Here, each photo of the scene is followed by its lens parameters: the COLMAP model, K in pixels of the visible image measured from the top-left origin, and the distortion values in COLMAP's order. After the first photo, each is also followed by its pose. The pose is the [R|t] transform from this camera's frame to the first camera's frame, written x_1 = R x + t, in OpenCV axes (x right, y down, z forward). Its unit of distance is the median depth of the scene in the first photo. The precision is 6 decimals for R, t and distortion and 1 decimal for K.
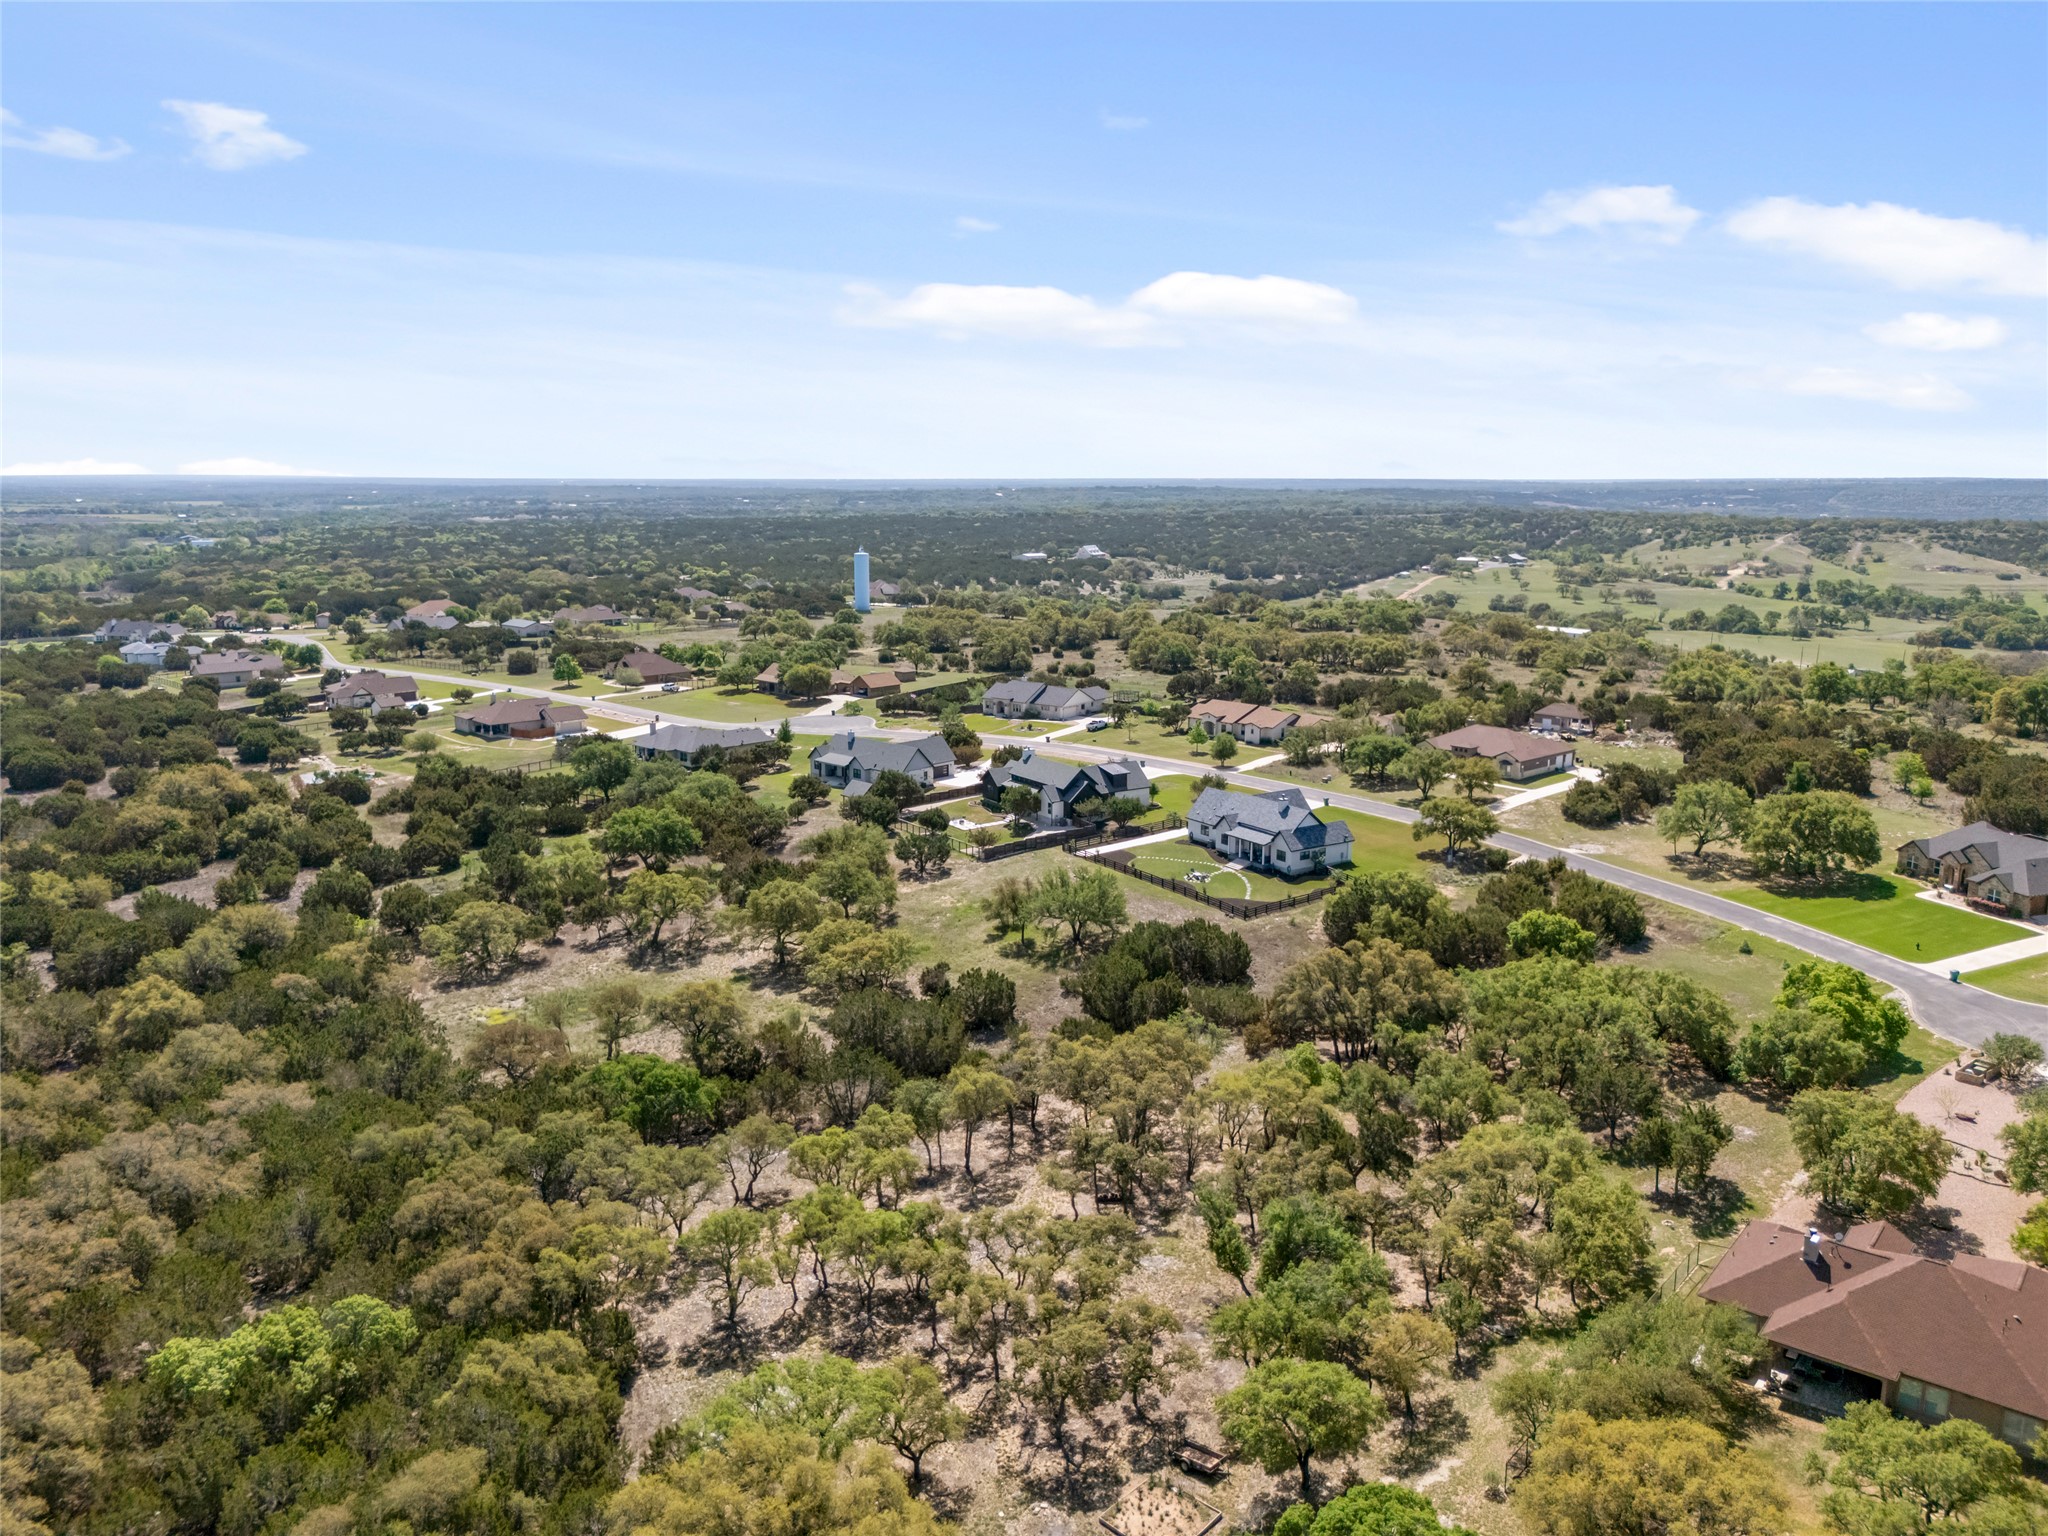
lens RADIAL K [[1537.2, 0, 1029.0], [0, 1537.2, 795.1], [0, 0, 1]] dist [0.085577, -0.090678]
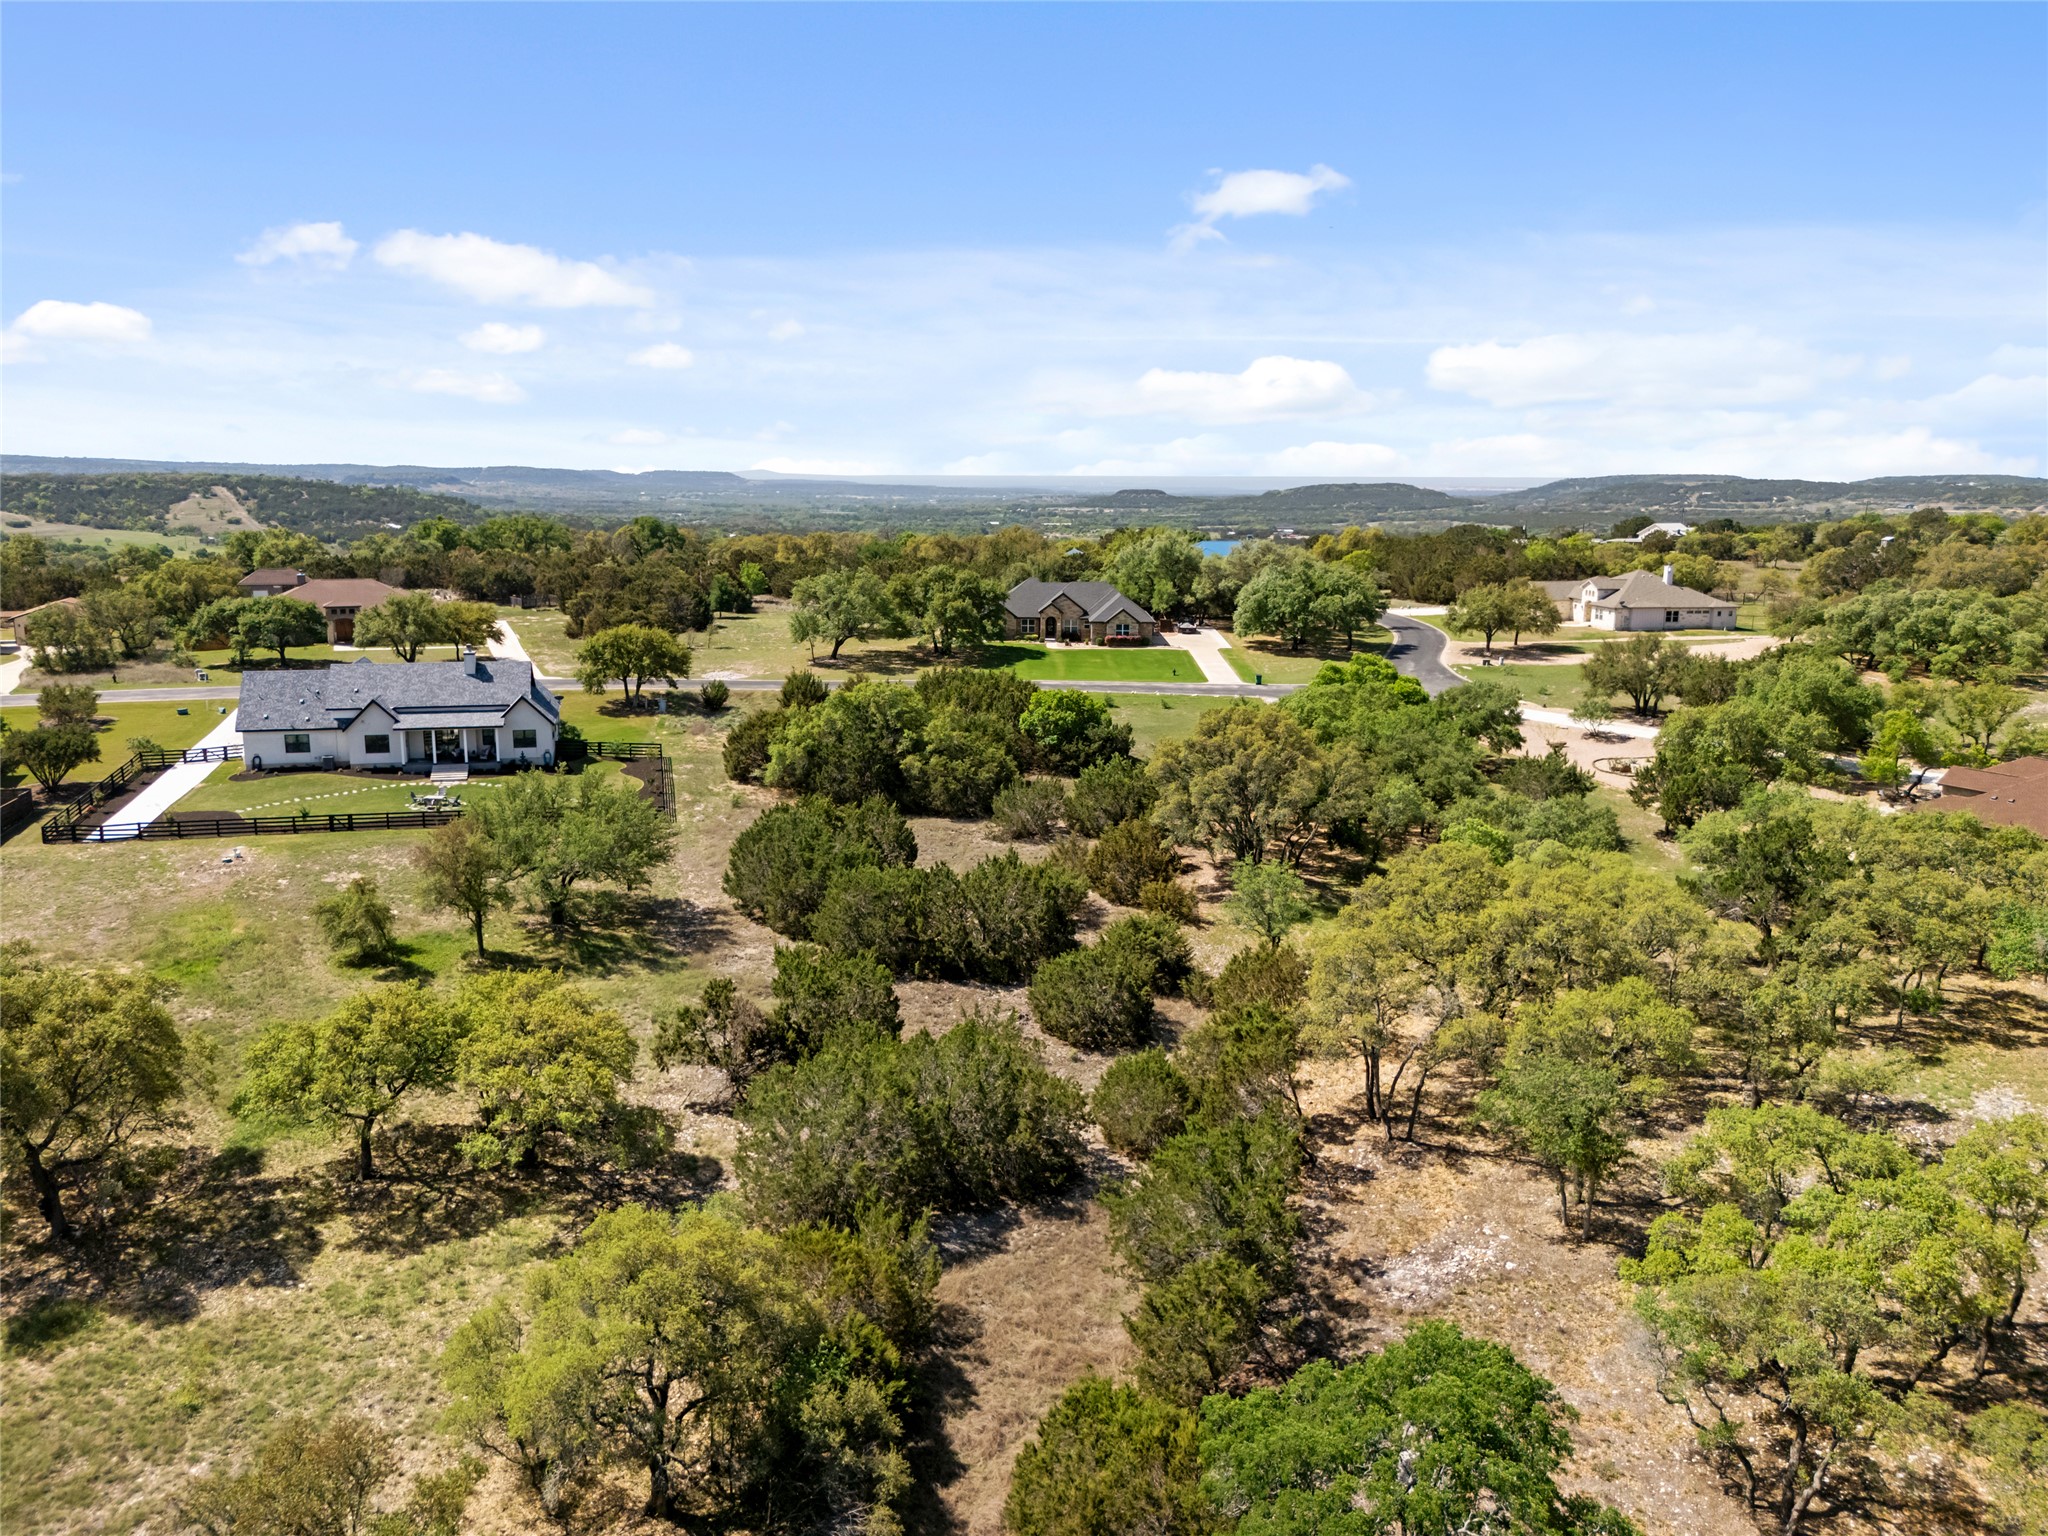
lens RADIAL K [[1498.8, 0, 1026.5], [0, 1498.8, 814.2], [0, 0, 1]] dist [0.085445, -0.089648]
pose [[0.343020, -0.213693, 0.914698, -0.275644], [0.188725, 0.969601, 0.155746, 0.011271], [-0.920174, 0.119202, 0.372921, 0.533251]]
